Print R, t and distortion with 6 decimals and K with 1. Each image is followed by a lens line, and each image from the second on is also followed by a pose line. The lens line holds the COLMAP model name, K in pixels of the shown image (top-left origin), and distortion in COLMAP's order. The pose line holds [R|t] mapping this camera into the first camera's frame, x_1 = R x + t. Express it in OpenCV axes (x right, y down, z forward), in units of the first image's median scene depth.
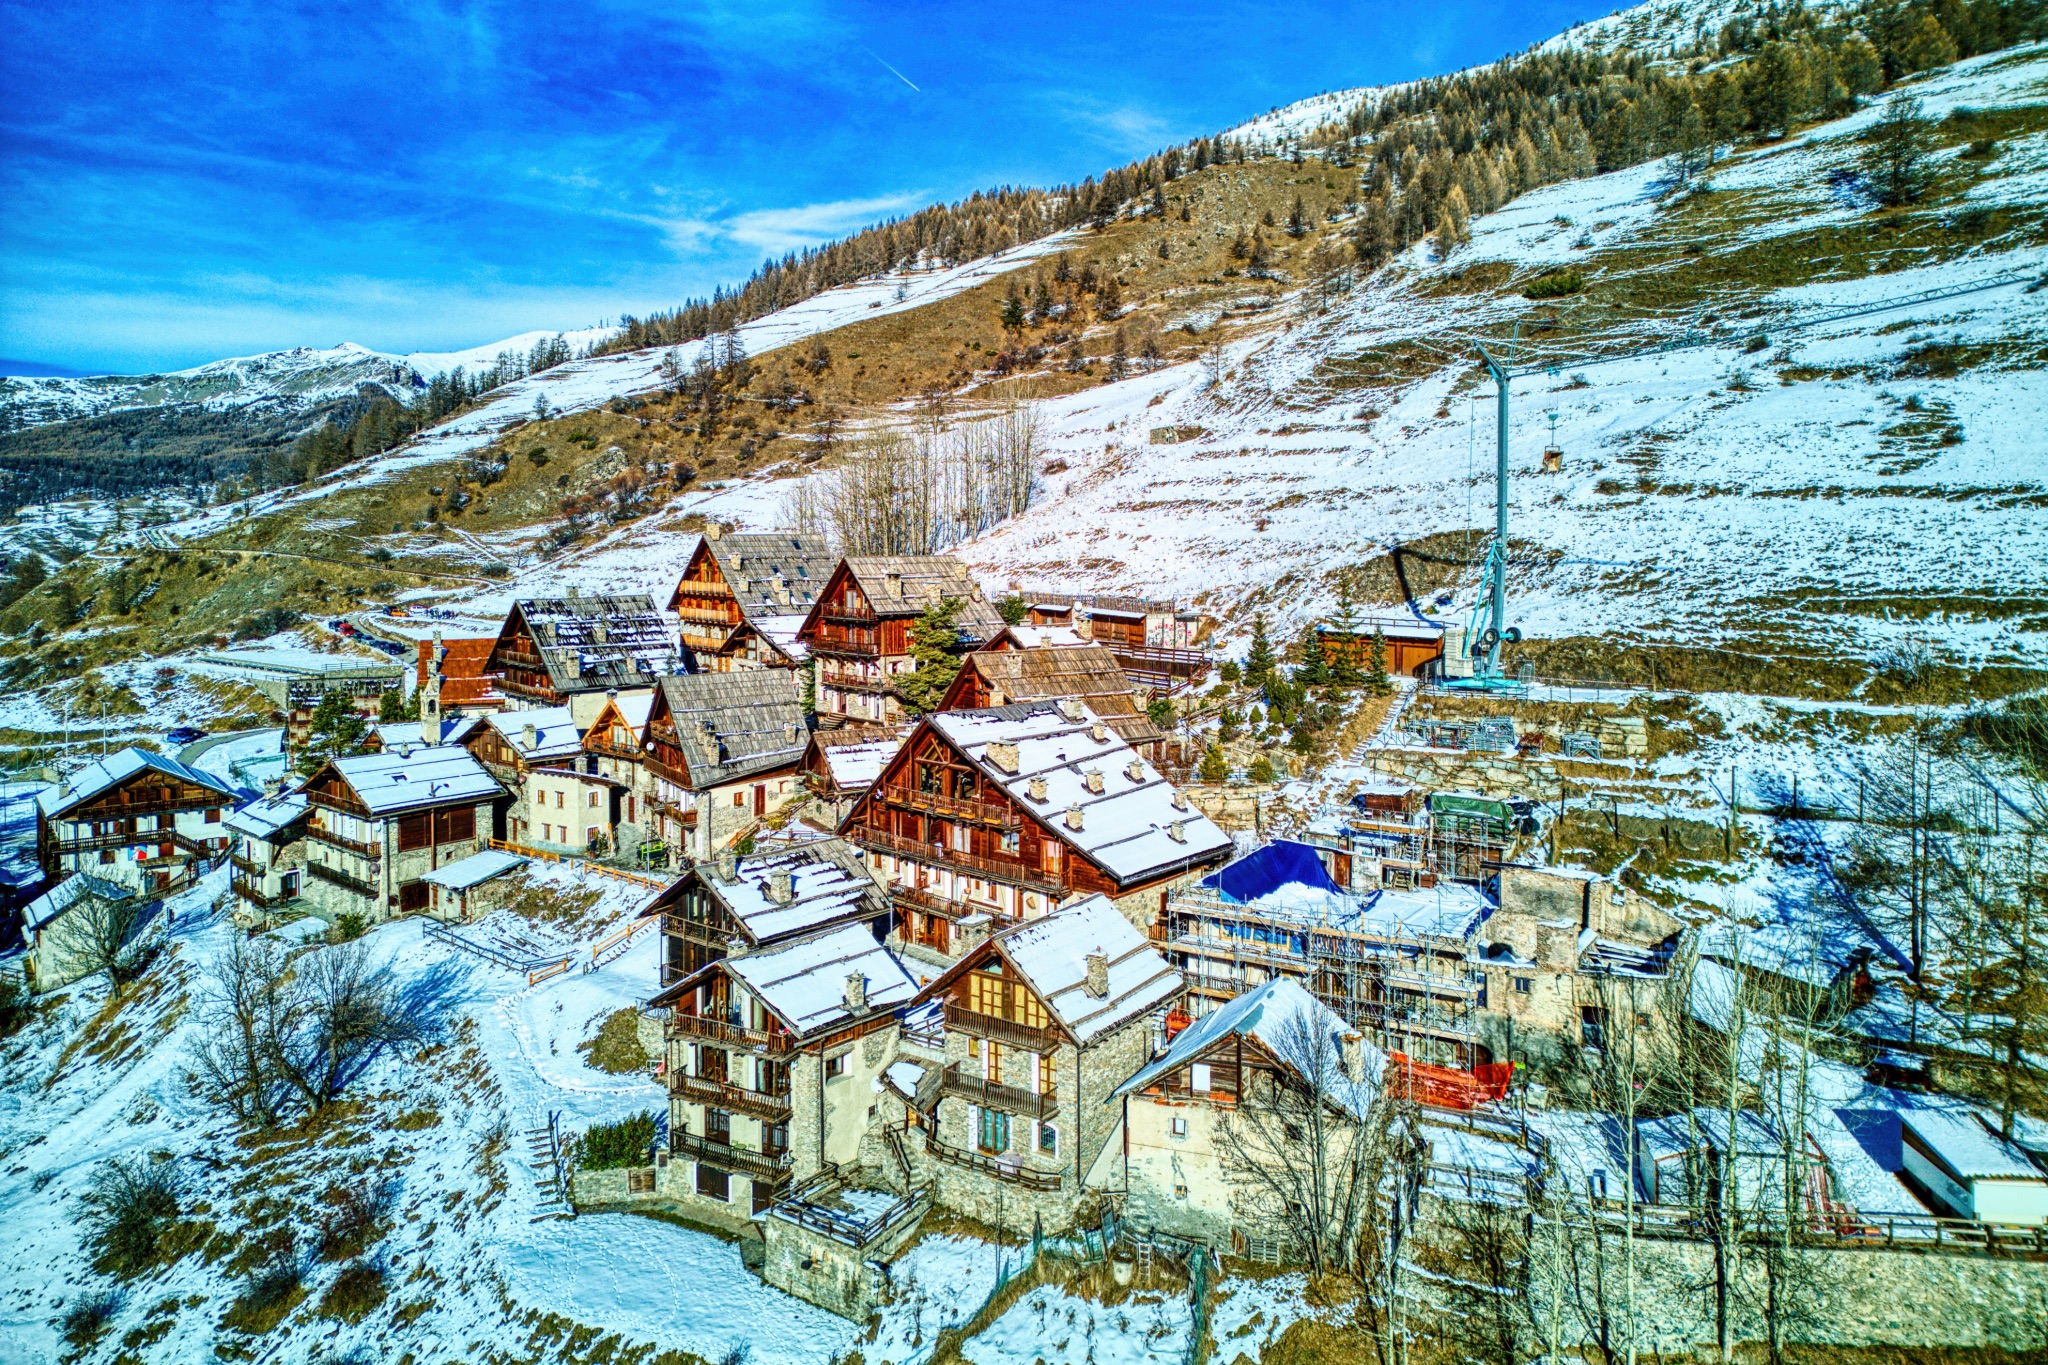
lens RADIAL K [[1420.3, 0, 1027.4], [0, 1420.3, 603.0], [0, 0, 1]] dist [0.085166, -0.077239]
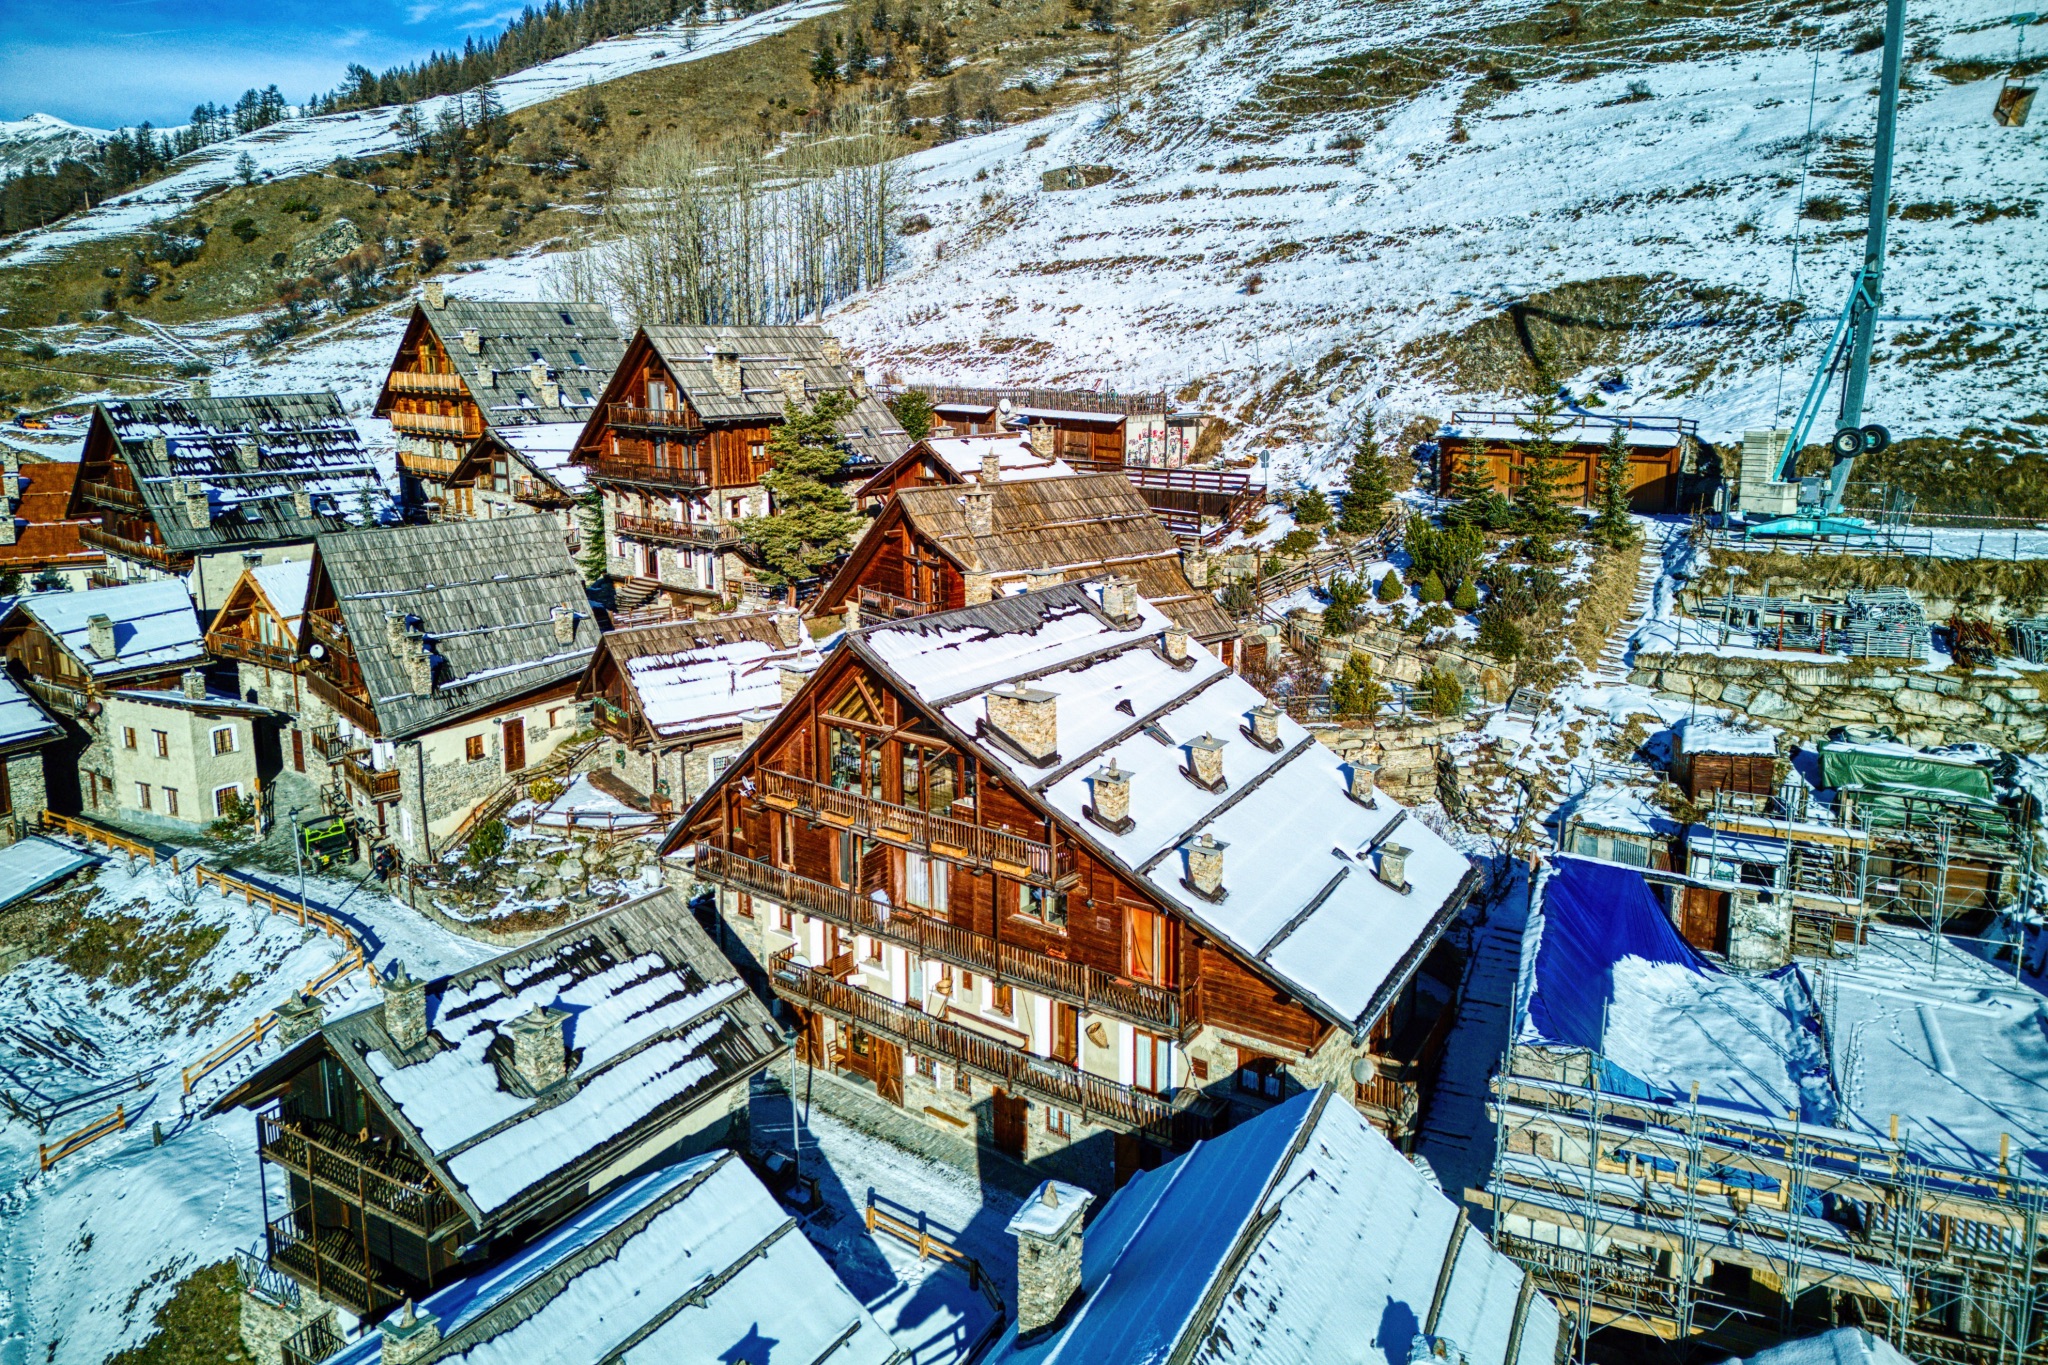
lens RADIAL K [[1431.9, 0, 1027.0], [0, 1431.9, 588.2], [0, 0, 1]] dist [0.057203, -0.032292]
pose [[0.990895, -0.028575, 0.131571, -0.051164], [0.011826, 0.991913, 0.126365, 0.003329], [-0.134118, -0.123659, 0.983220, 0.363983]]
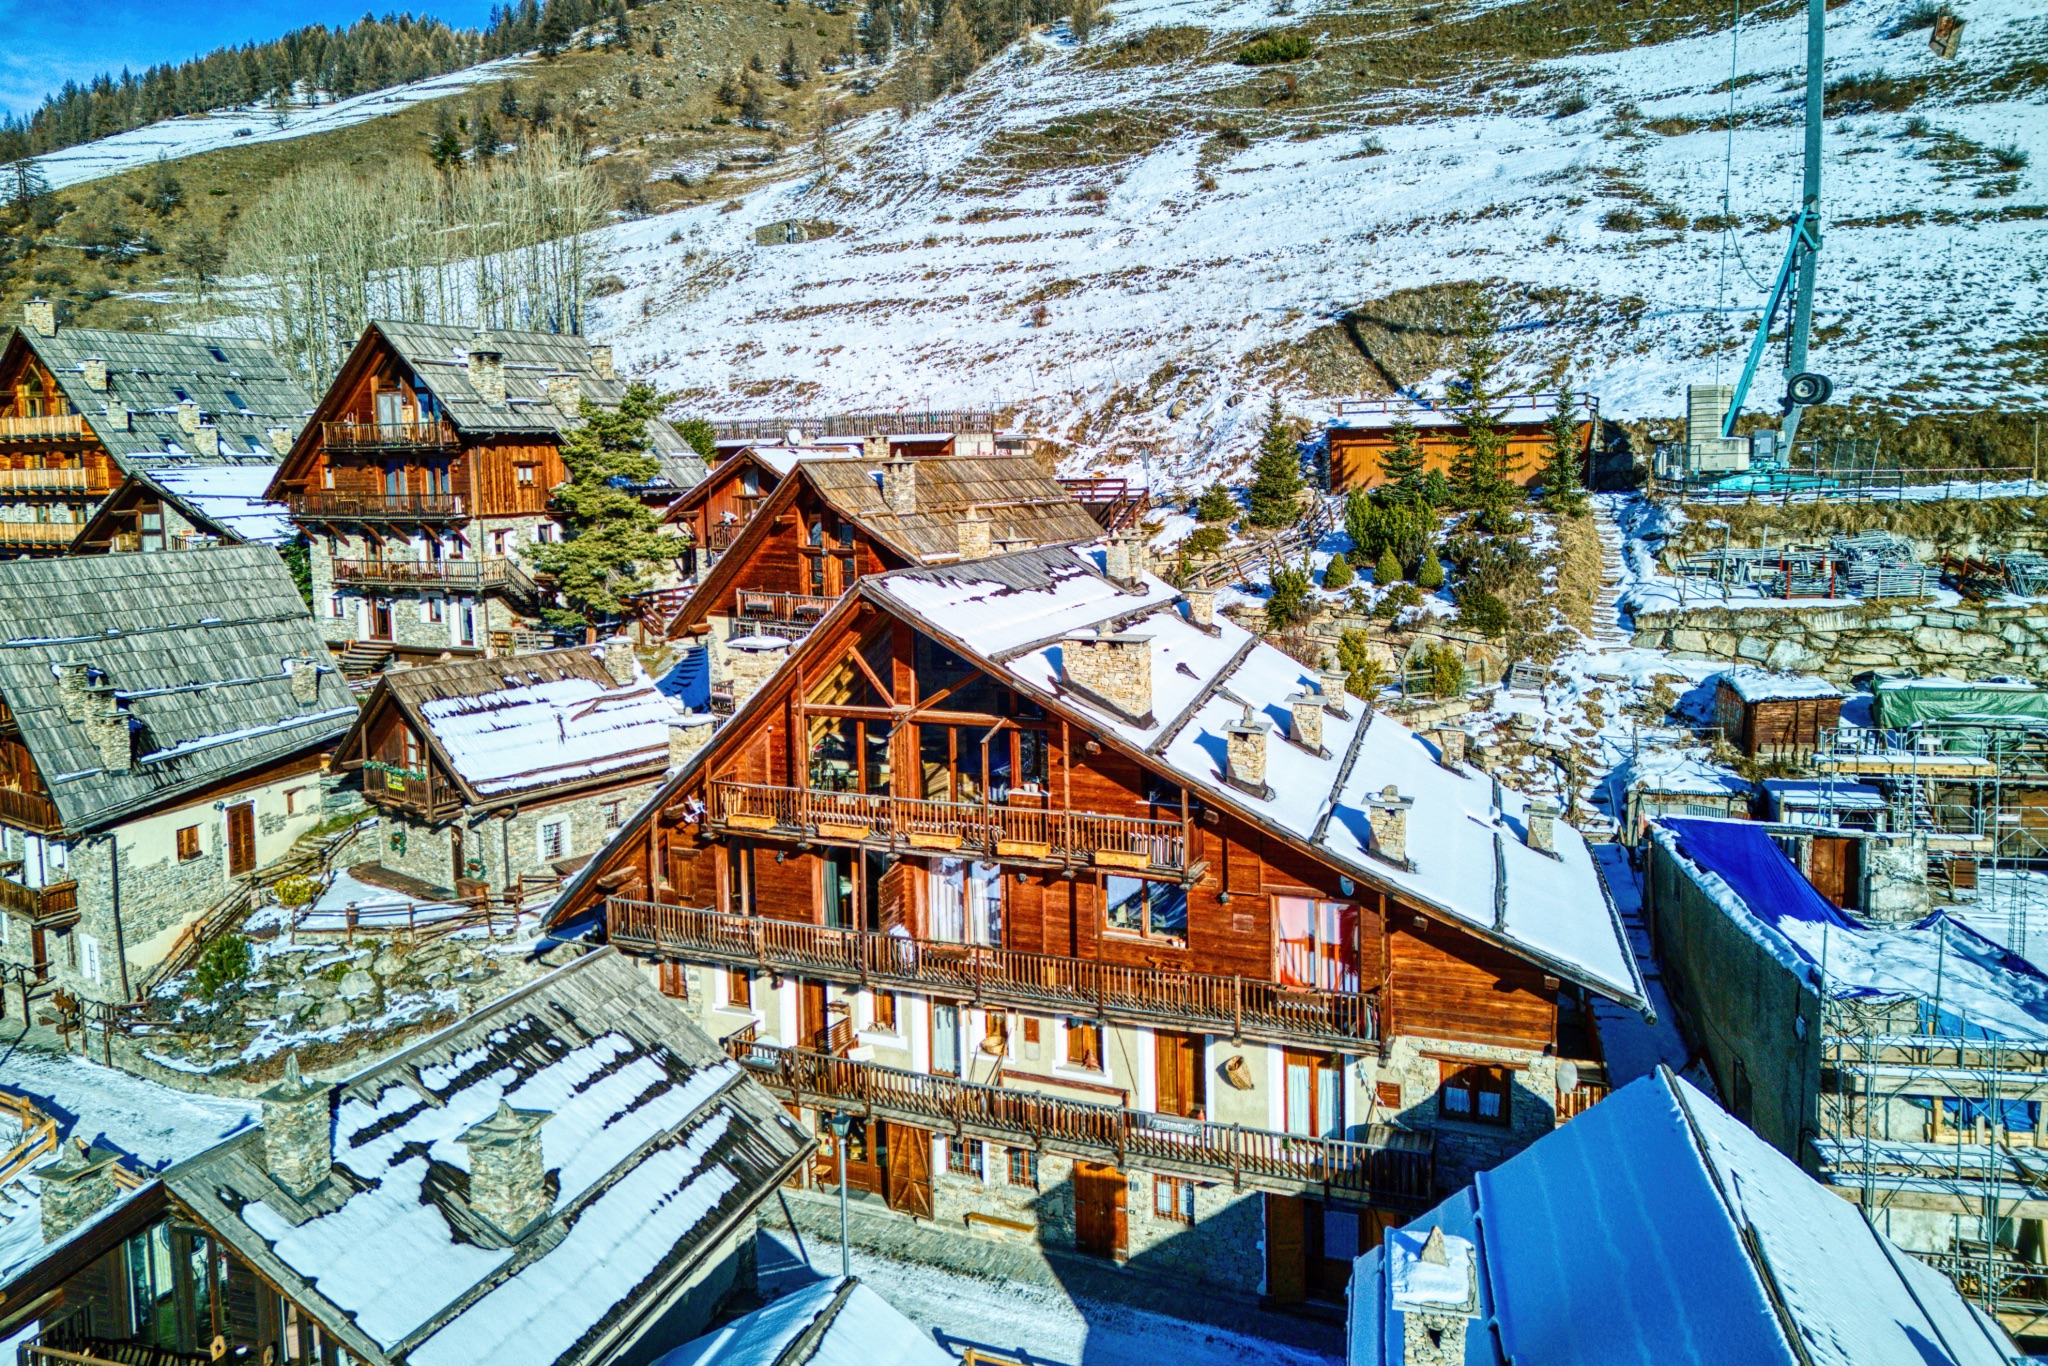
lens RADIAL K [[1480.2, 0, 1024.1], [0, 1480.2, 601.3], [0, 0, 1]] dist [0.072820, -0.055352]
pose [[0.930273, -0.056593, 0.362476, -0.115310], [0.039045, 0.997691, 0.055564, 0.045157], [-0.364784, -0.037536, 0.930335, 0.440785]]
